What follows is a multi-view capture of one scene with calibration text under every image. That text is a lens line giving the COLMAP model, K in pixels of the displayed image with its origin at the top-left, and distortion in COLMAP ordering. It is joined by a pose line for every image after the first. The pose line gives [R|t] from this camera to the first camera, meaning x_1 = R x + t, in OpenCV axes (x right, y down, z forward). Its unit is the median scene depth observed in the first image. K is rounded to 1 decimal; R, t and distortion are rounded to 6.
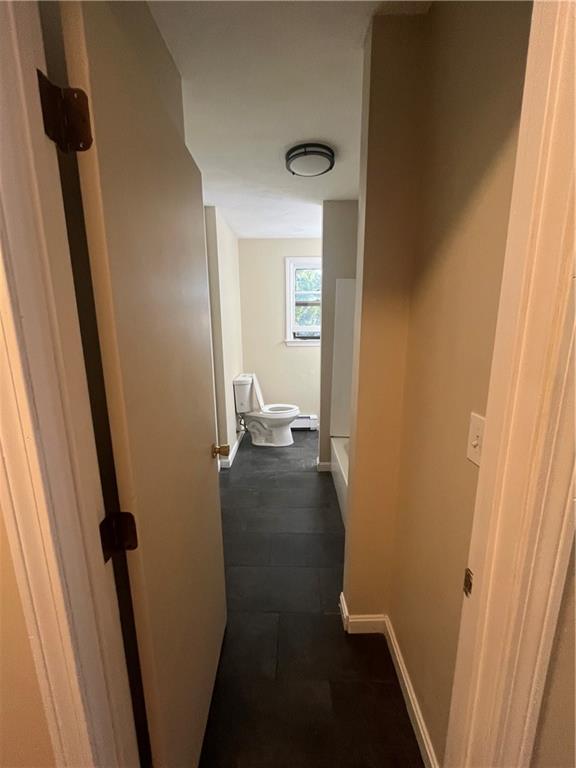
lens RADIAL K [[309.5, 0, 287.9], [0, 309.5, 380.5], [0, 0, 1]] dist [-0.001838, -0.001116]
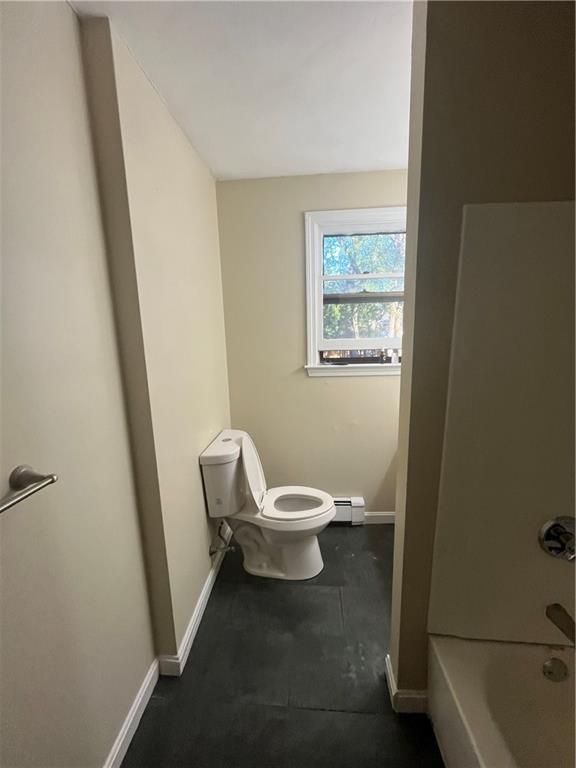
lens RADIAL K [[309.5, 0, 288.6], [0, 309.5, 385.0], [0, 0, 1]] dist [-0.001838, -0.001116]
pose [[0.998579, -0.009434, -0.052457, -0.010447], [0.008595, 0.999832, -0.016198, -0.094779], [0.052601, 0.015724, 0.998492, 0.484647]]
